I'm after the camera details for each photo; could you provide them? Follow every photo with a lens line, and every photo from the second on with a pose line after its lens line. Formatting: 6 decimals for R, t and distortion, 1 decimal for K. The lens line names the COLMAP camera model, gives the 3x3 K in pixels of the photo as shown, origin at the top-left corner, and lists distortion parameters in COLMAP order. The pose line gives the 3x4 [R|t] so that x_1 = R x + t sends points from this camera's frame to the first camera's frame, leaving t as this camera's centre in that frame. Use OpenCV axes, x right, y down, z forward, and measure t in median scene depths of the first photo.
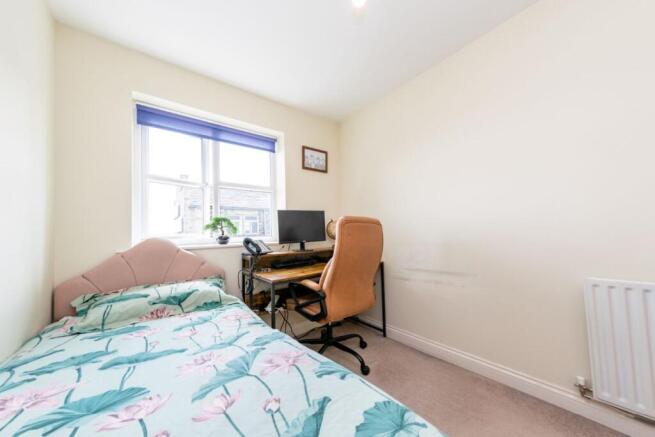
lens RADIAL K [[234.6, 0, 325.2], [0, 234.6, 226.3], [0, 0, 1]] dist [0.013008, 0.000028]
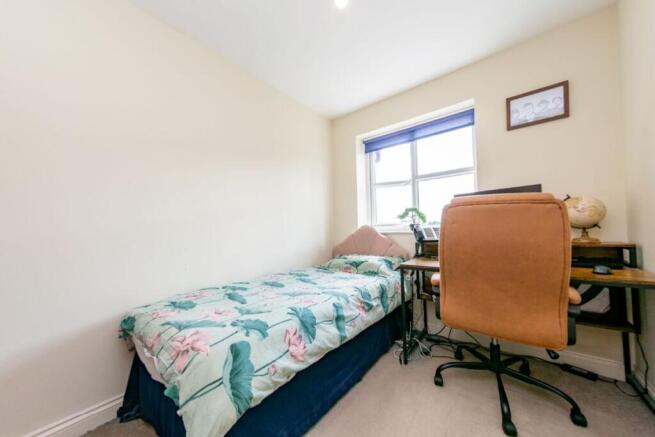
lens RADIAL K [[234.6, 0, 325.2], [0, 234.6, 226.3], [0, 0, 1]] dist [0.013008, 0.000028]
pose [[0.206211, 0.010193, -0.978455, 0.635836], [0.046845, 0.998696, 0.020276, 0.010659], [0.977386, -0.050016, 0.205464, 0.354662]]
